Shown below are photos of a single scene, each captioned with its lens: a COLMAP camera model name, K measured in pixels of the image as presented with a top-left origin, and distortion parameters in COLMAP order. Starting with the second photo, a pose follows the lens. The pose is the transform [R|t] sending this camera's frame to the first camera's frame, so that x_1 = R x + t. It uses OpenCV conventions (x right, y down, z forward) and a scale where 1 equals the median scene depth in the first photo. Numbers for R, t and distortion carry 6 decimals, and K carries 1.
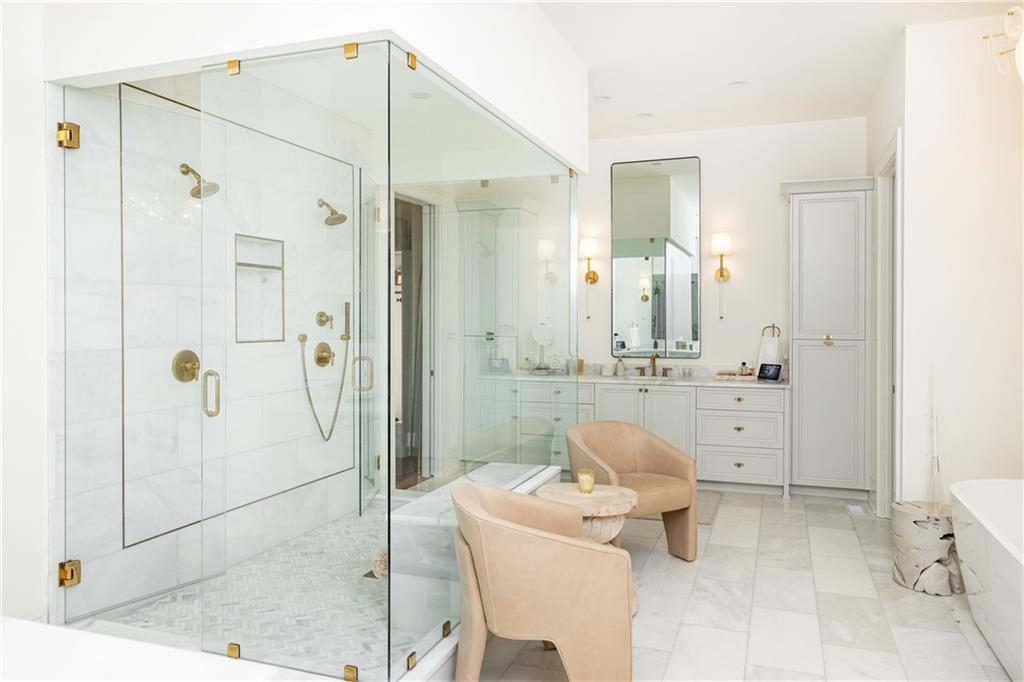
lens RADIAL K [[683.8, 0, 529.9], [0, 683.8, 321.0], [0, 0, 1]] dist [0.012104, 0.003362]
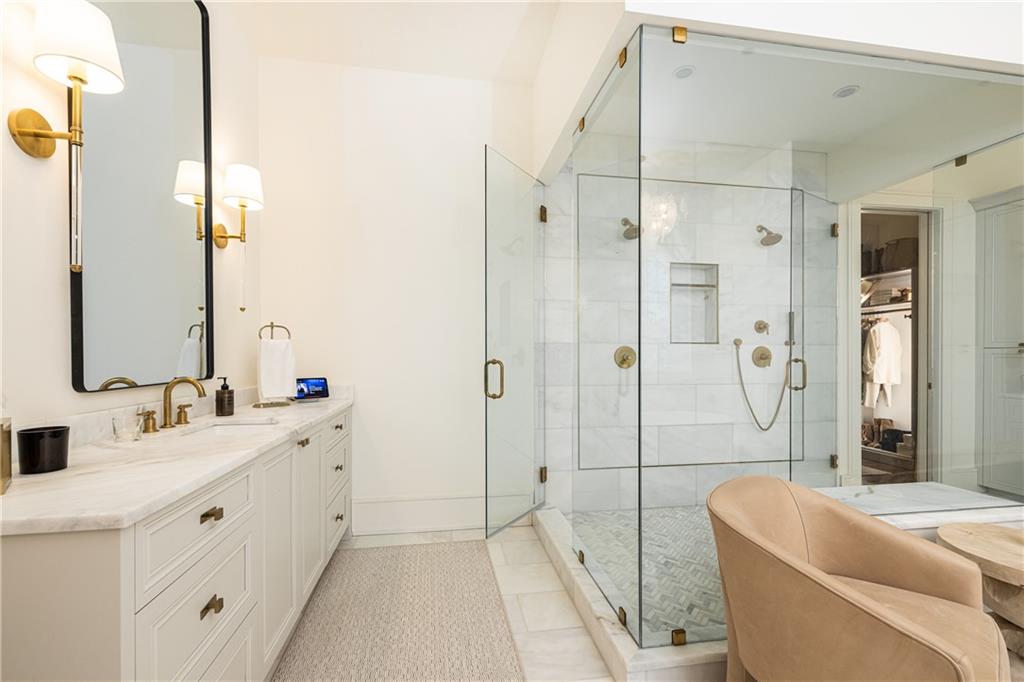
lens RADIAL K [[437.5, 0, 517.9], [0, 437.5, 354.5], [0, 0, 1]] dist [0.003803, 0.000470]
pose [[0.500908, 0.002530, -0.865497, 0.146300], [-0.003907, 0.999992, 0.000662, 0.047865], [0.865492, 0.003050, 0.500914, 0.268248]]
